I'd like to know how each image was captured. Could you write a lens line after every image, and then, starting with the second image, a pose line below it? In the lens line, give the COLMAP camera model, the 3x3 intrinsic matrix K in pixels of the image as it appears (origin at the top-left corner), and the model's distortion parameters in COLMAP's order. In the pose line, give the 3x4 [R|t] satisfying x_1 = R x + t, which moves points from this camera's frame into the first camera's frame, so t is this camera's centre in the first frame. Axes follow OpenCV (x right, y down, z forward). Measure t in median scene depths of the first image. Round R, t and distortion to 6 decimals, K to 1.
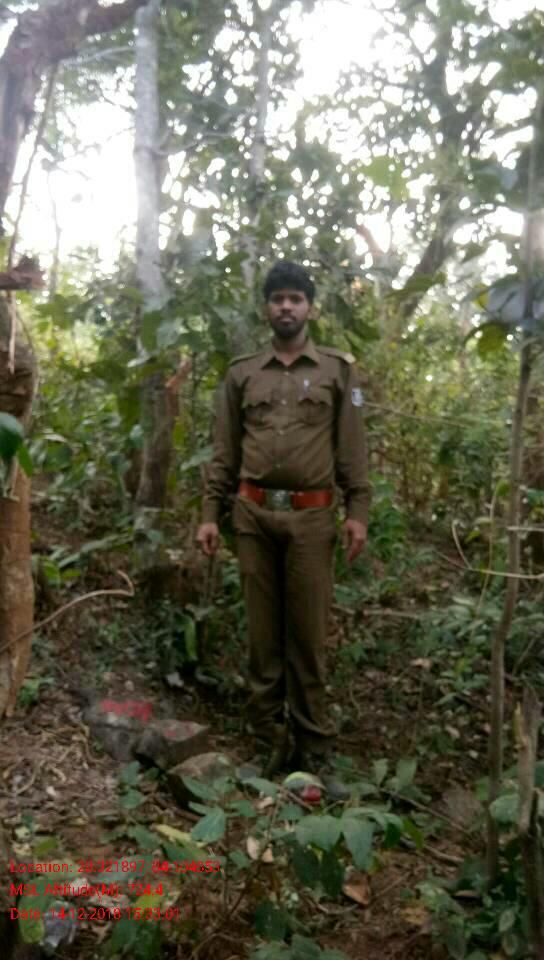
lens RADIAL K [[764.1, 0, 272.0], [0, 764.1, 480.0], [0, 0, 1]] dist [0.126858, -0.205903]
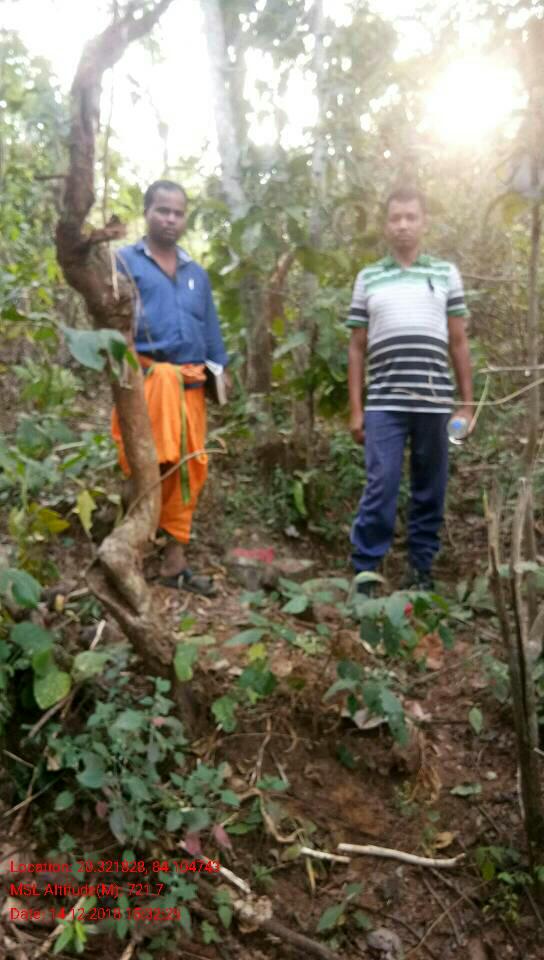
lens RADIAL K [[764.1, 0, 272.0], [0, 764.1, 480.0], [0, 0, 1]] dist [0.126858, -0.205903]
pose [[0.977308, -0.090956, -0.191303, 0.082307], [0.117609, 0.984124, 0.132919, 0.014063], [0.176176, -0.152402, 0.972489, -0.169858]]
